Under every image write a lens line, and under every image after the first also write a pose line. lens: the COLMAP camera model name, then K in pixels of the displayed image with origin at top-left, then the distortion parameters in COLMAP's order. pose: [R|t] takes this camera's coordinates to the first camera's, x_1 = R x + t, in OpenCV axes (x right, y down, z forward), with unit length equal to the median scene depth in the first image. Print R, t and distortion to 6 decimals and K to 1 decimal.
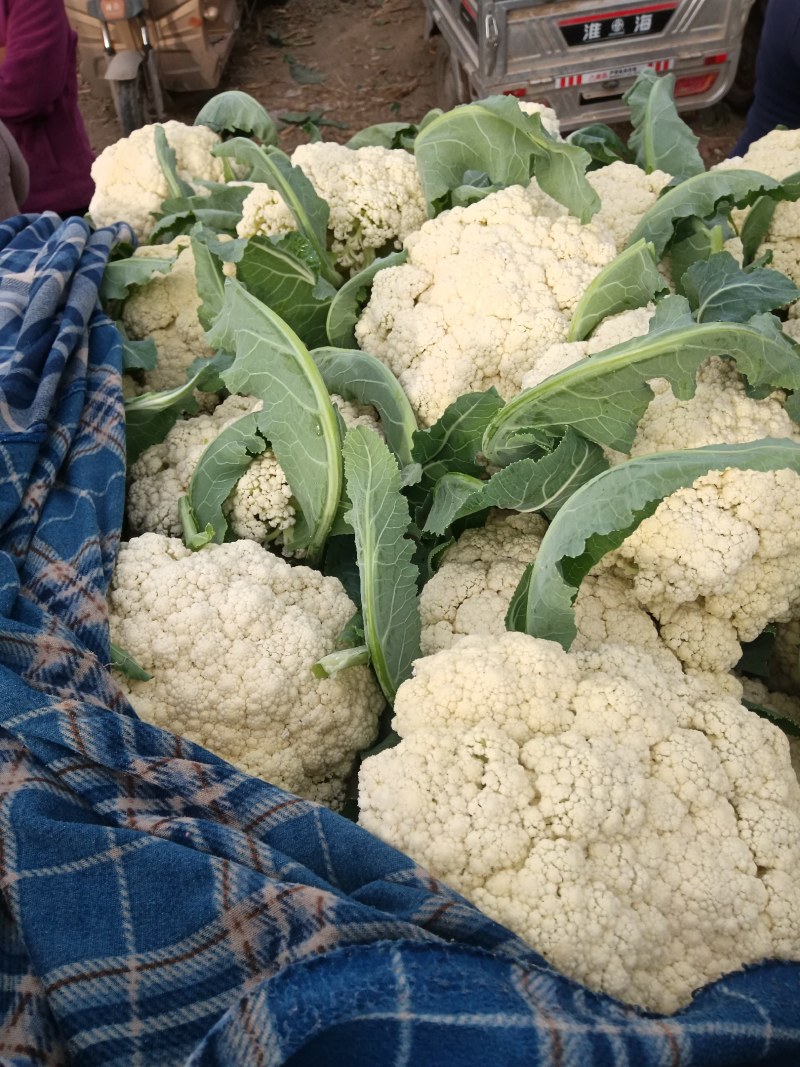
lens RADIAL K [[838.3, 0, 395.5], [0, 838.3, 530.0], [0, 0, 1]] dist [0.092902, -0.179872]
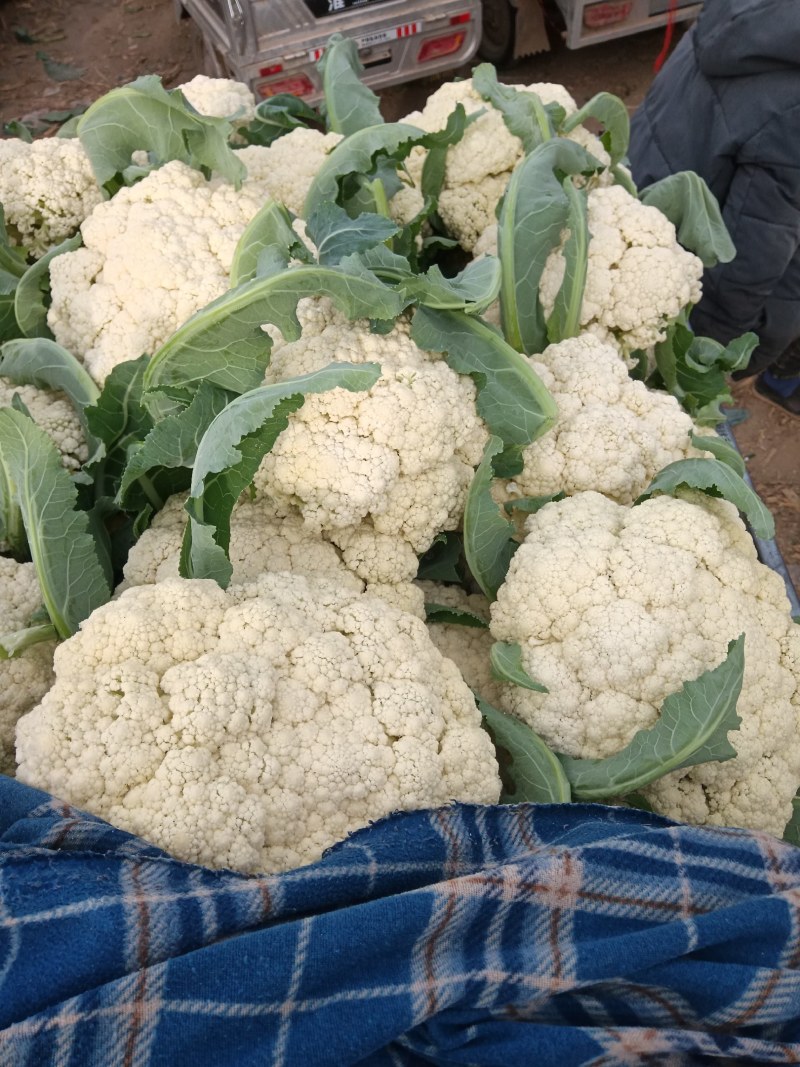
lens RADIAL K [[843.0, 0, 398.2], [0, 843.0, 529.1], [0, 0, 1]] dist [0.098281, -0.191593]
pose [[0.973652, -0.170992, 0.150876, 0.246023], [0.168335, 0.985264, 0.030310, 0.069838], [-0.153836, -0.004114, 0.988088, -0.098846]]
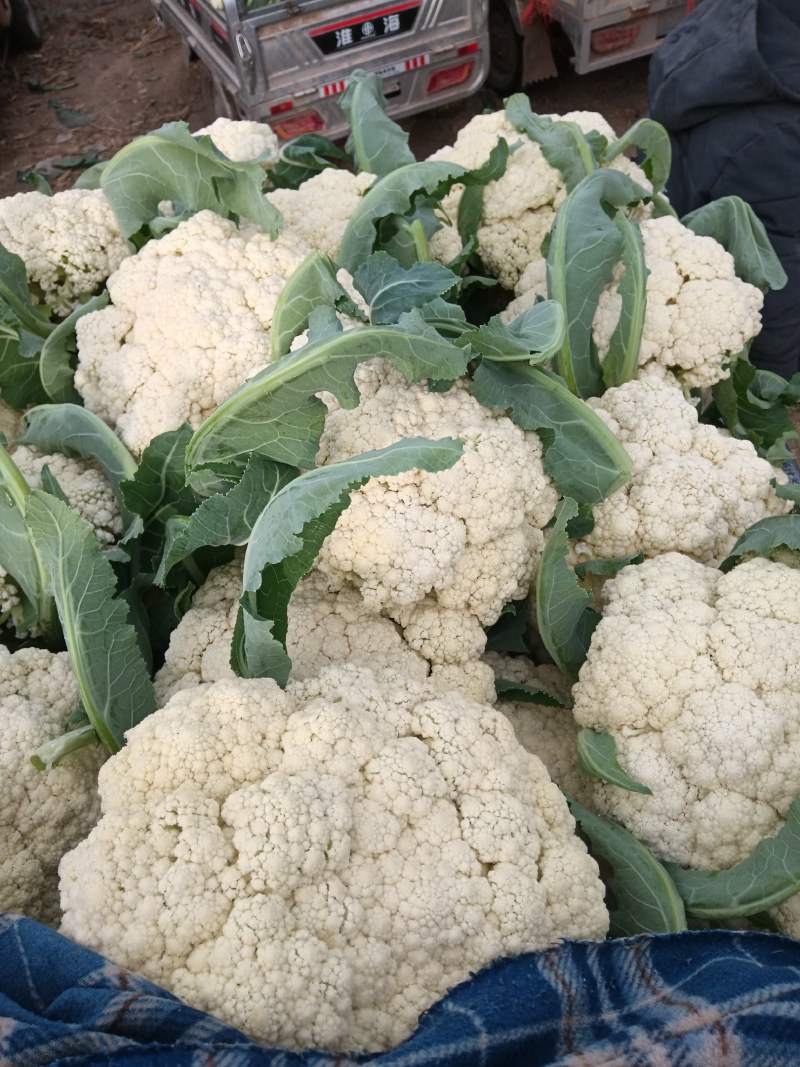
lens RADIAL K [[838.3, 0, 395.5], [0, 838.3, 530.0], [0, 0, 1]] dist [0.092902, -0.179872]
pose [[0.970643, -0.198768, 0.135440, 0.212682], [0.200511, 0.979691, 0.000786, -0.004255], [-0.132845, 0.026395, 0.990785, 0.019245]]
